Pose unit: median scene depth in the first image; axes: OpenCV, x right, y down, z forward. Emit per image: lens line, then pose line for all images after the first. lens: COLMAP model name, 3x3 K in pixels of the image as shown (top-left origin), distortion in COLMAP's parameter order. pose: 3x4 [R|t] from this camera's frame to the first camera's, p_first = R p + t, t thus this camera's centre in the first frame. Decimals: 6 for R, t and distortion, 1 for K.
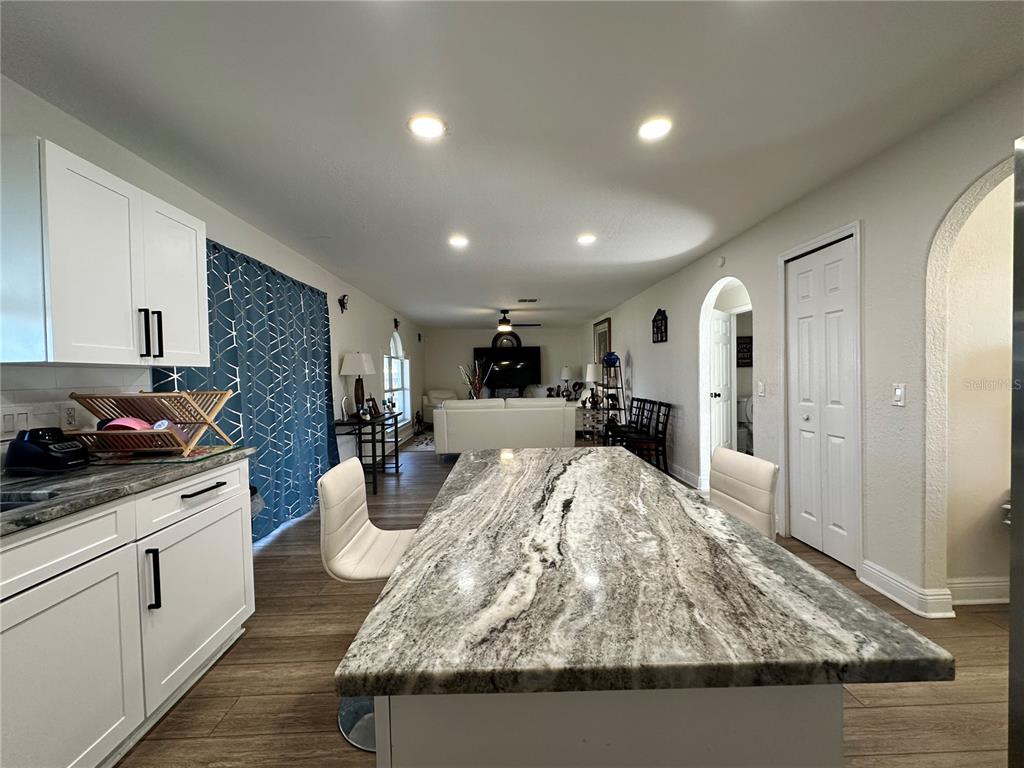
lens RADIAL K [[411.1, 0, 506.8], [0, 411.1, 384.1], [0, 0, 1]] dist [0.004059, -0.001323]
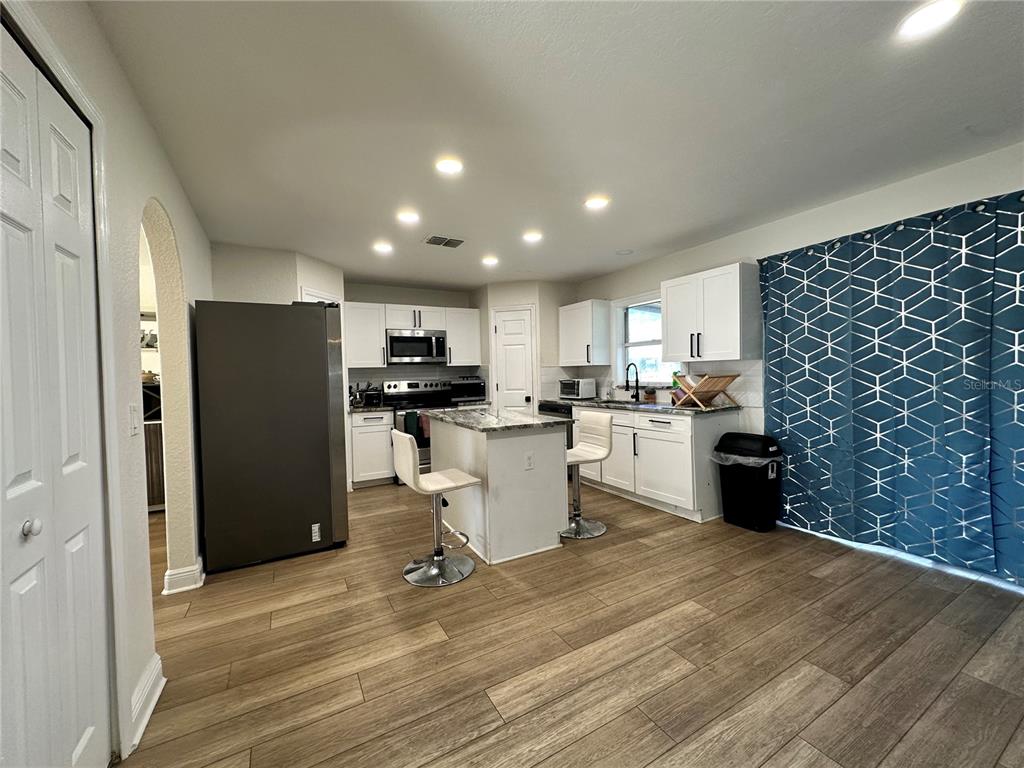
lens RADIAL K [[411.1, 0, 512.0], [0, 411.1, 382.8], [0, 0, 1]] dist [0.004059, -0.001323]
pose [[-0.883465, 0.048635, -0.465966, 0.239836], [0.027984, 0.998299, 0.051140, -0.019151], [0.467660, 0.032140, -0.883324, 0.660817]]
